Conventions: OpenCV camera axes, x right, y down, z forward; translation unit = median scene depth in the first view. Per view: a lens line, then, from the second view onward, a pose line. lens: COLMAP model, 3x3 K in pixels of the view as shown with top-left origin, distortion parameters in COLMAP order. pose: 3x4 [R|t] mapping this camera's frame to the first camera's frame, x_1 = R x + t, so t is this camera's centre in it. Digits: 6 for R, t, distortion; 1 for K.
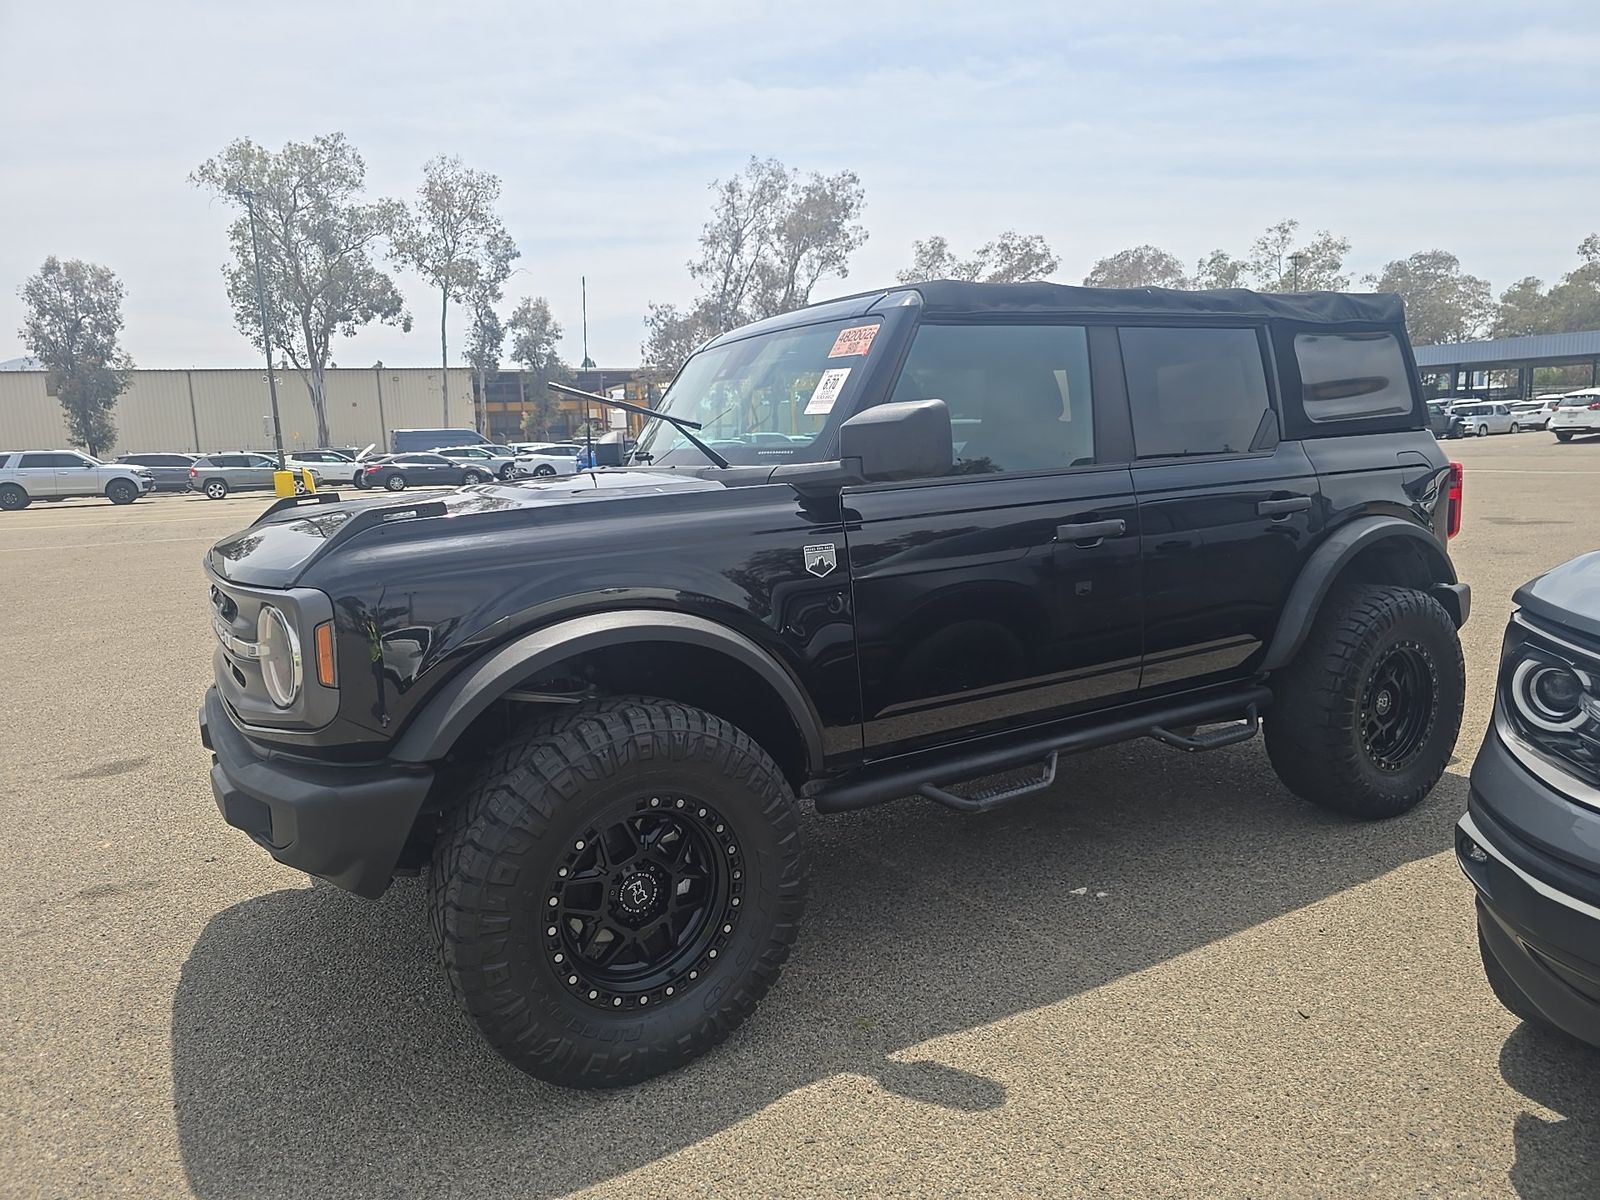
lens RADIAL K [[1086.9, 0, 800.0], [0, 1086.9, 600.0], [0, 0, 1]] dist [0.057577, -0.051089]
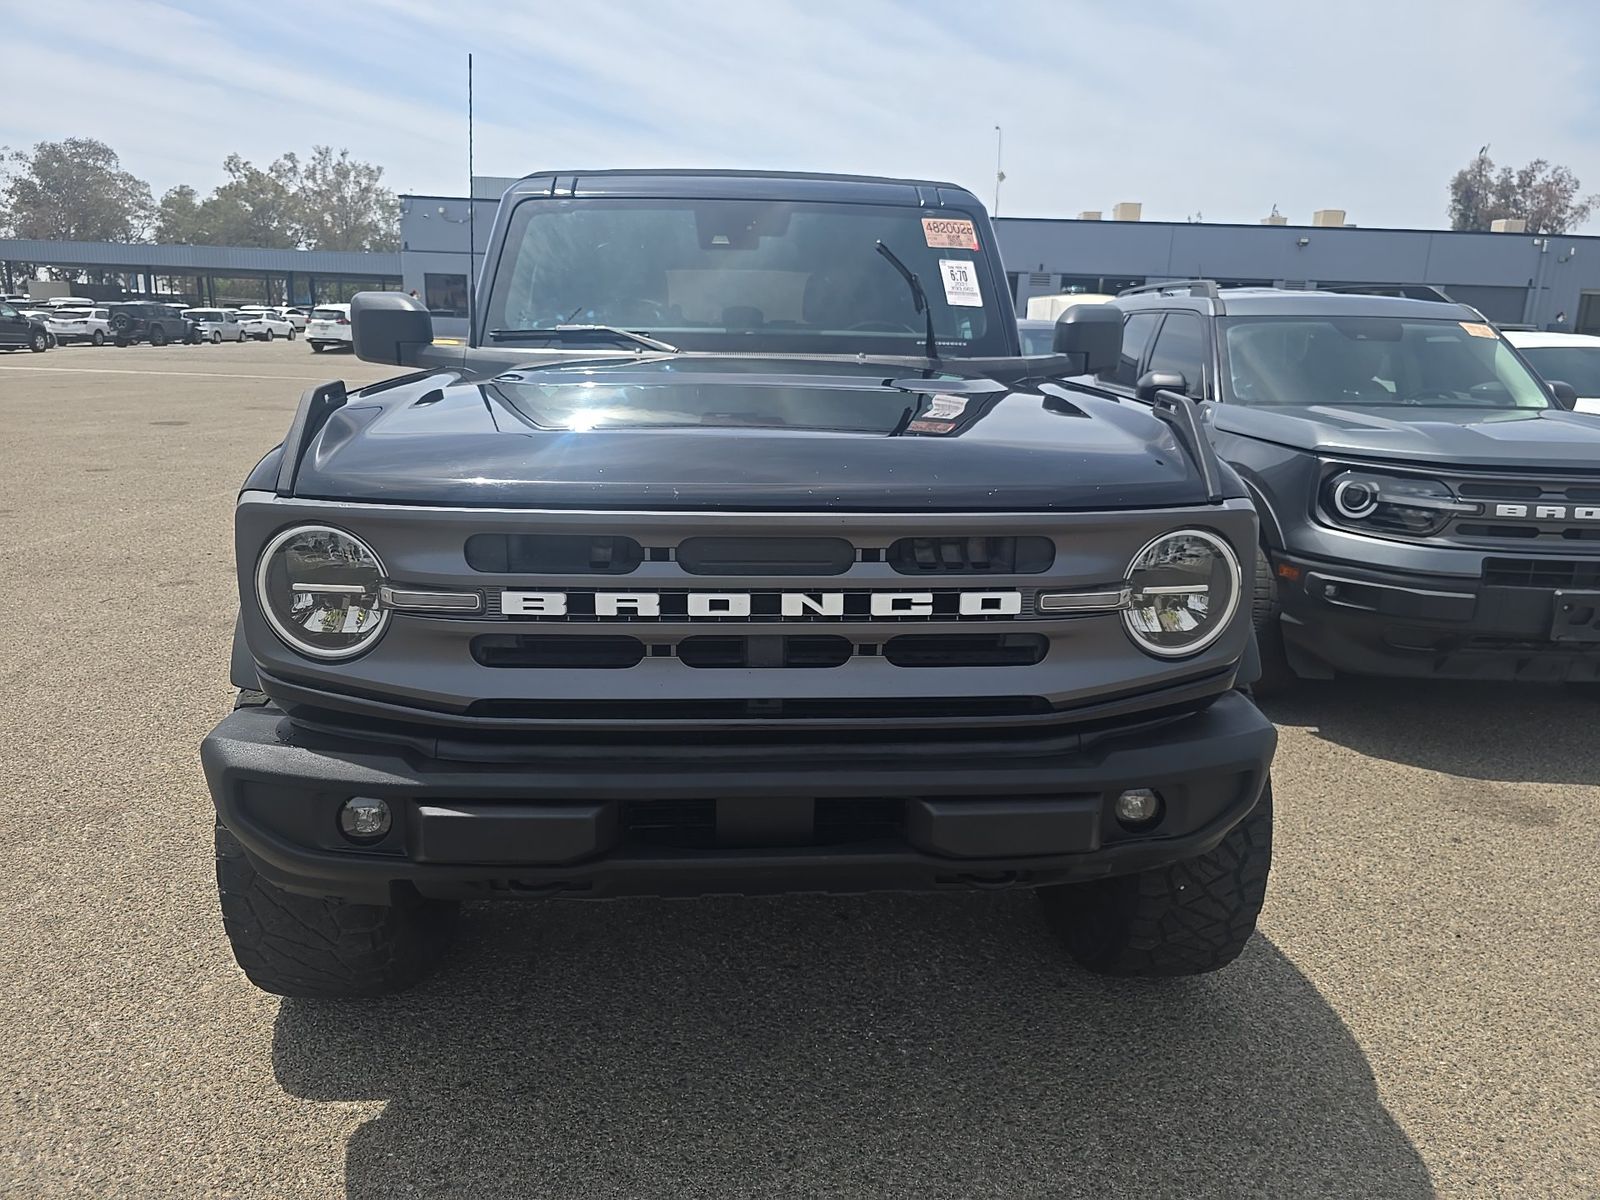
lens RADIAL K [[1086.9, 0, 800.0], [0, 1086.9, 600.0], [0, 0, 1]] dist [0.057577, -0.051089]
pose [[0.456452, -0.162665, 0.874752, -0.171761], [0.089256, 0.986558, 0.136882, -0.010146], [-0.885260, 0.015597, 0.464835, 0.119085]]
